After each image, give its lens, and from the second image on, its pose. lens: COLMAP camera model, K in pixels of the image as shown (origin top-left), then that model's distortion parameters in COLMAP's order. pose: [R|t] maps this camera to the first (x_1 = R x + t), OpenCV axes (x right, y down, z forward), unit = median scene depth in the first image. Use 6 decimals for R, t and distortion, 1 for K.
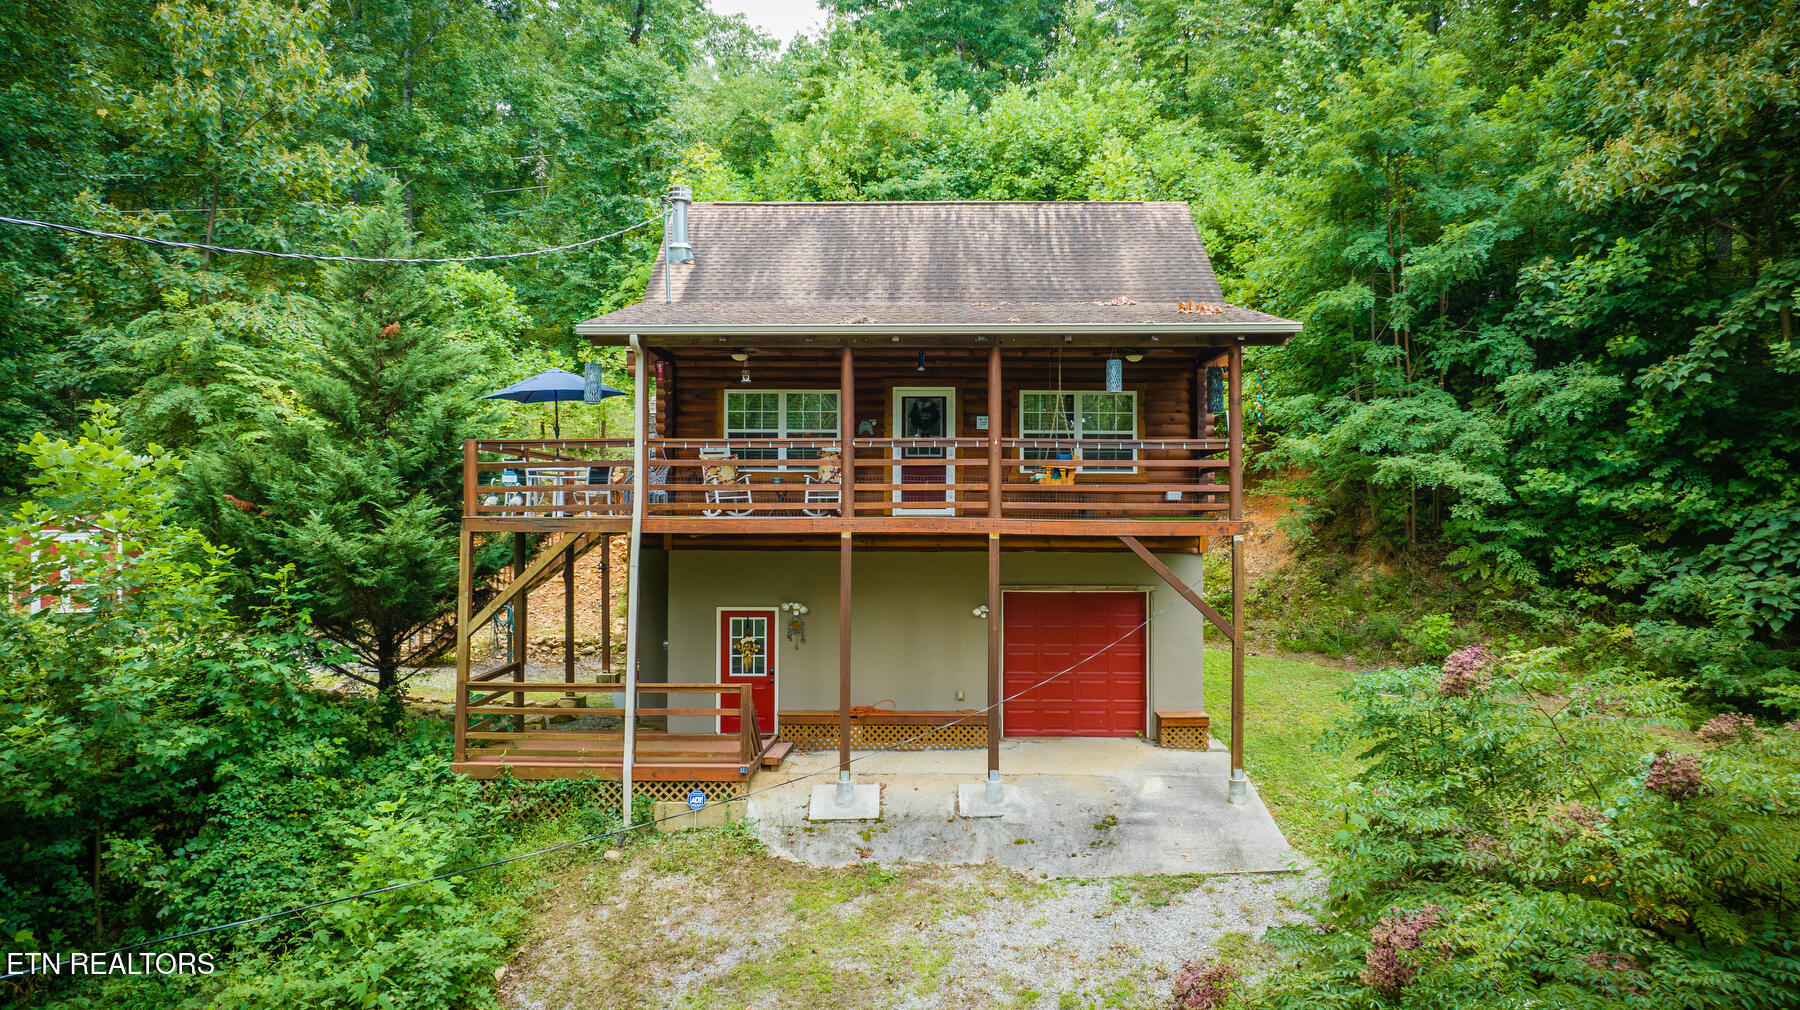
lens RADIAL K [[1271.4, 0, 900.0], [0, 1271.4, 505.0], [0, 0, 1]] dist [0.000015, -0.000221]
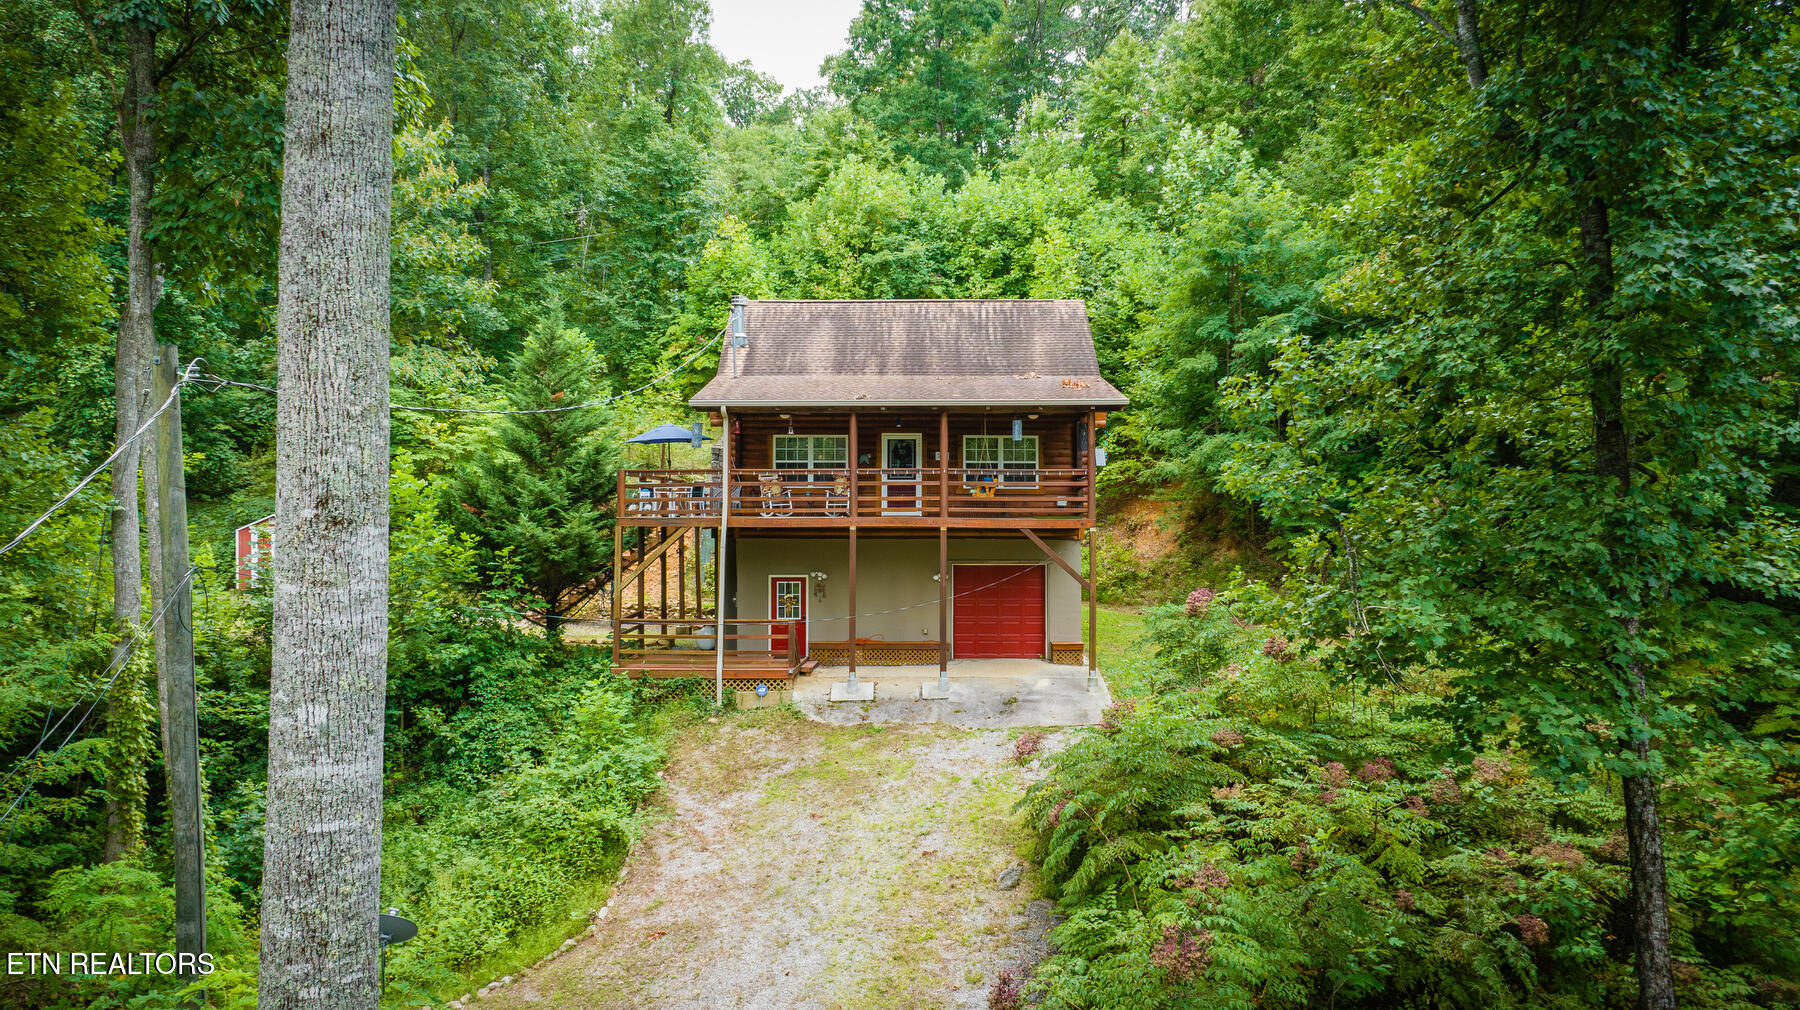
lens RADIAL K [[1271.4, 0, 900.0], [0, 1271.4, 505.0], [0, 0, 1]] dist [0.000015, -0.000221]
pose [[0.999986, -0.001348, 0.005074, 0.008932], [0.001338, 0.999997, 0.002023, -0.008524], [-0.005076, -0.002017, 0.999985, -0.571254]]
